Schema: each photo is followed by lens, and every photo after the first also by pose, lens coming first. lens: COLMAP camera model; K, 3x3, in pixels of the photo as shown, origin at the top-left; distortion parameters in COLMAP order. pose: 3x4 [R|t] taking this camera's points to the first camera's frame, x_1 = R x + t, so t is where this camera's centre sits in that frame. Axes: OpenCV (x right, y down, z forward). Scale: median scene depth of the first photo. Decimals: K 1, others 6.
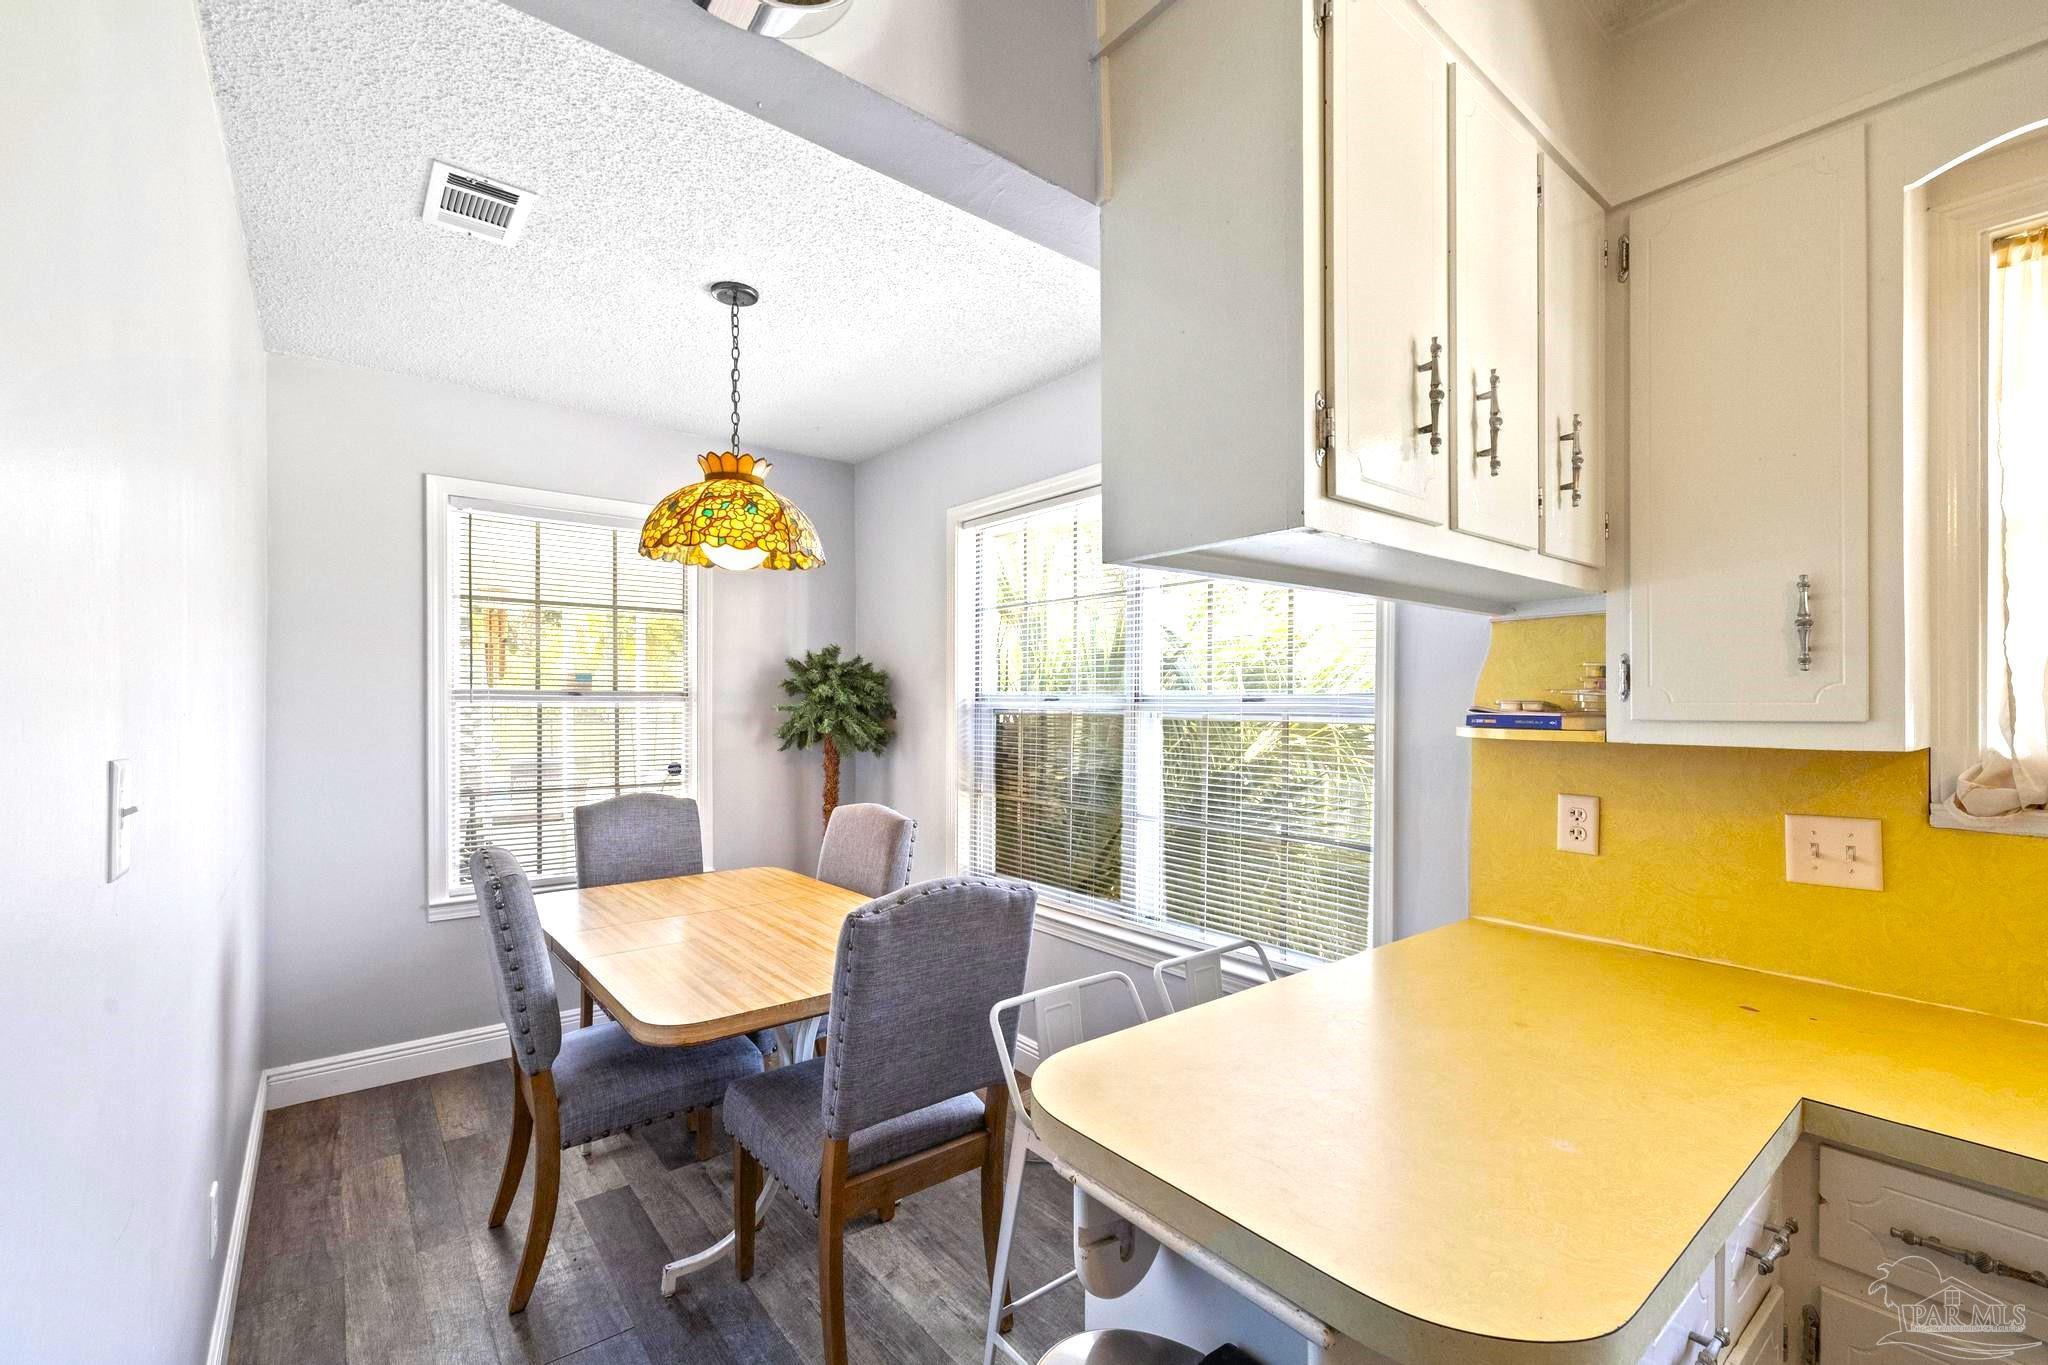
lens RADIAL K [[864.5, 0, 1021.4], [0, 864.5, 699.0], [0, 0, 1]] dist [0.000003, 0.000203]
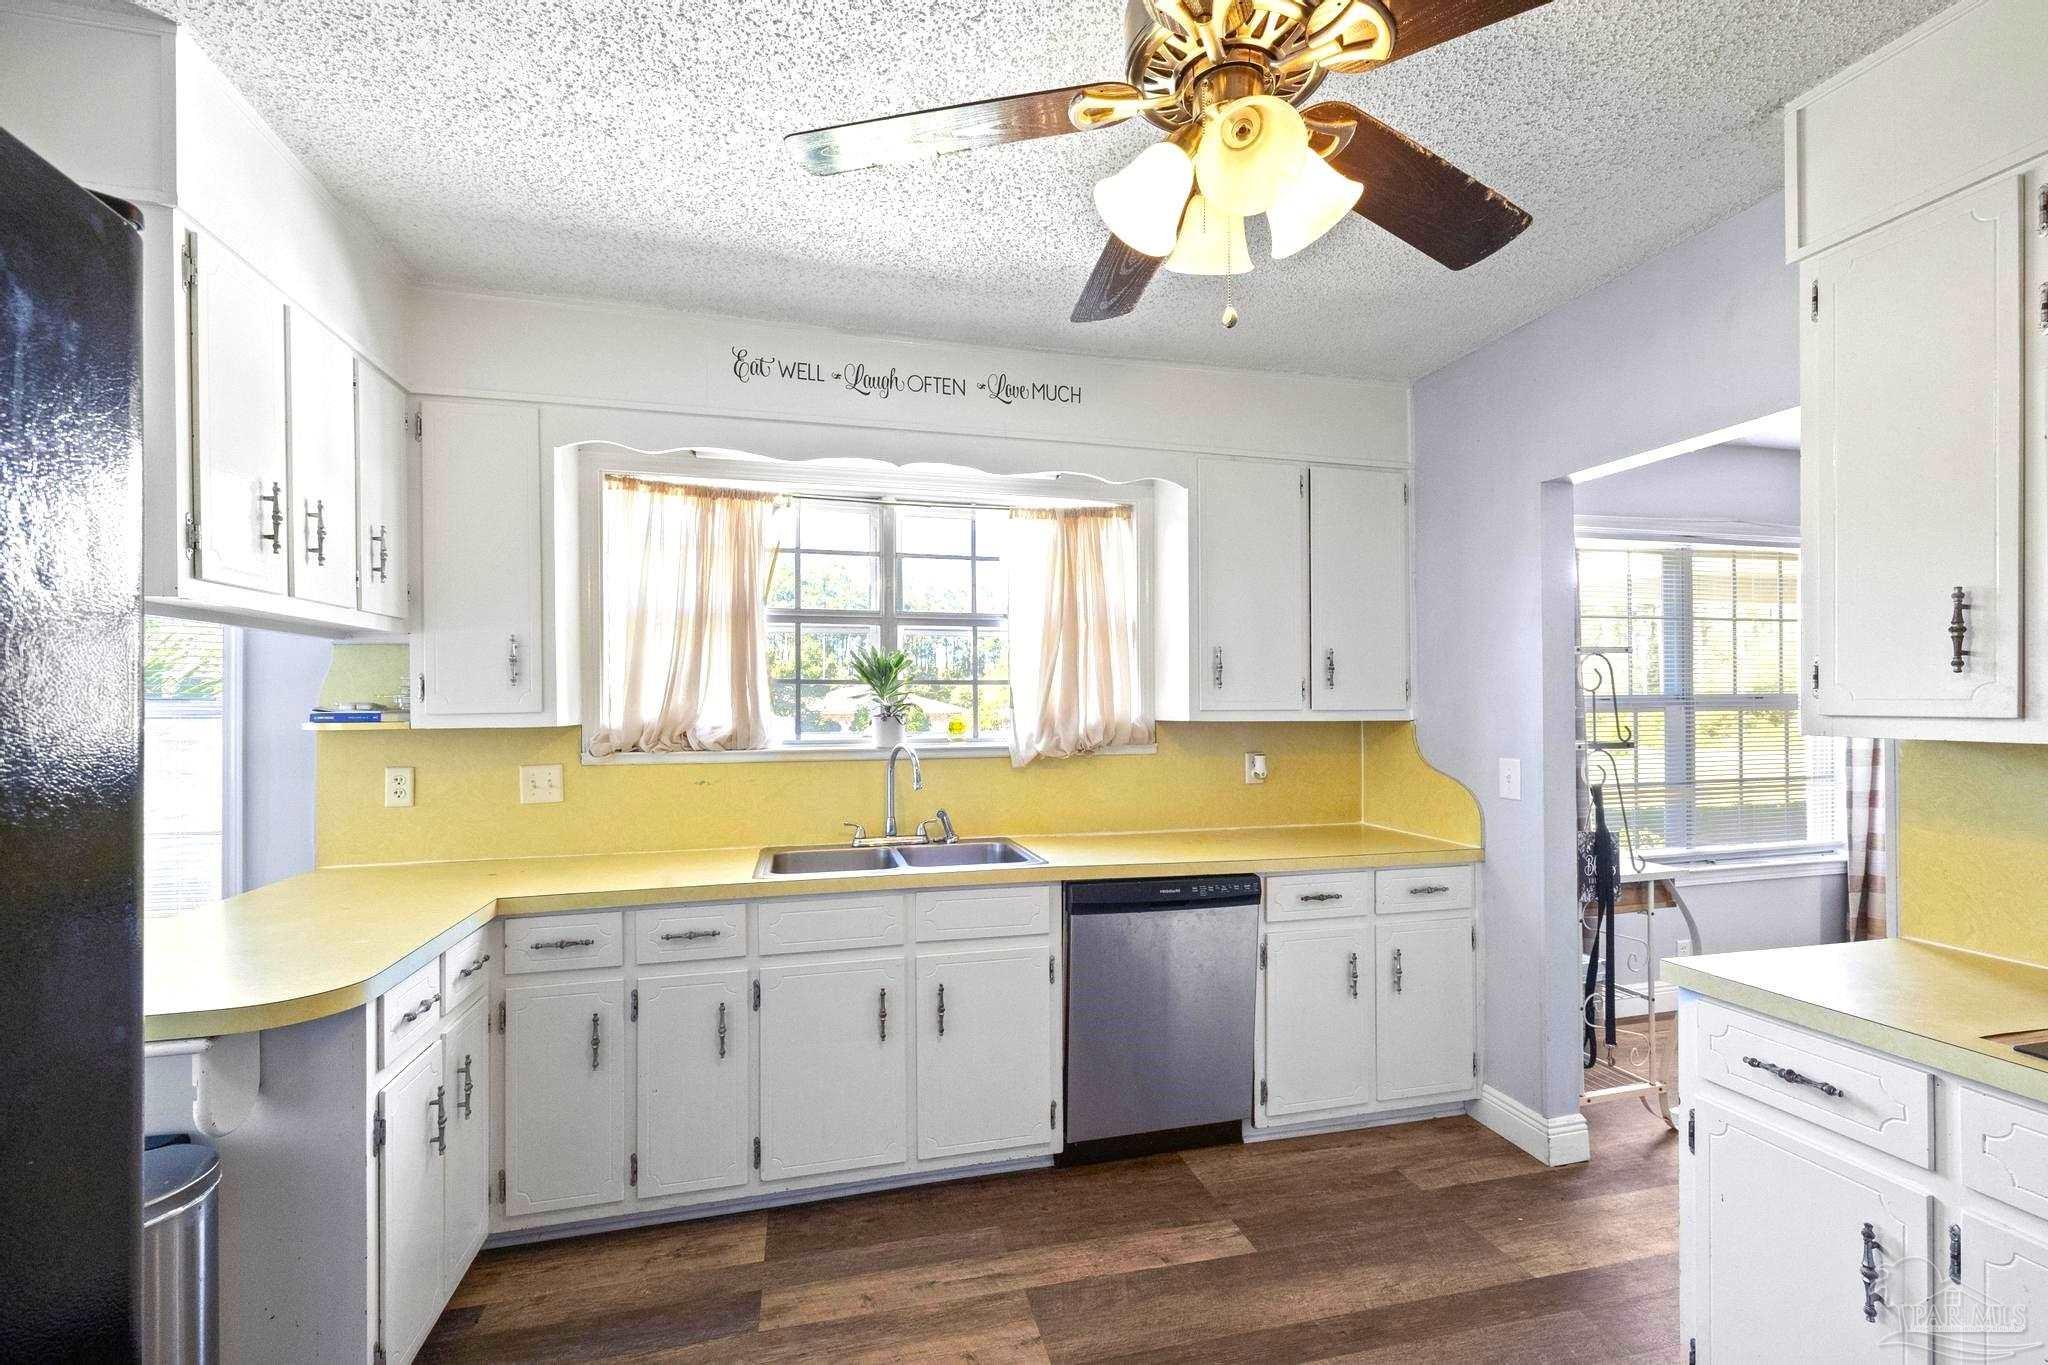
lens RADIAL K [[864.5, 0, 1021.4], [0, 864.5, 699.0], [0, 0, 1]] dist [0.000003, 0.000203]
pose [[0.412479, -0.006508, 0.910944, -0.346274], [0.004701, 0.999976, 0.005016, -0.008184], [-0.910955, 0.002214, 0.412500, -0.767711]]
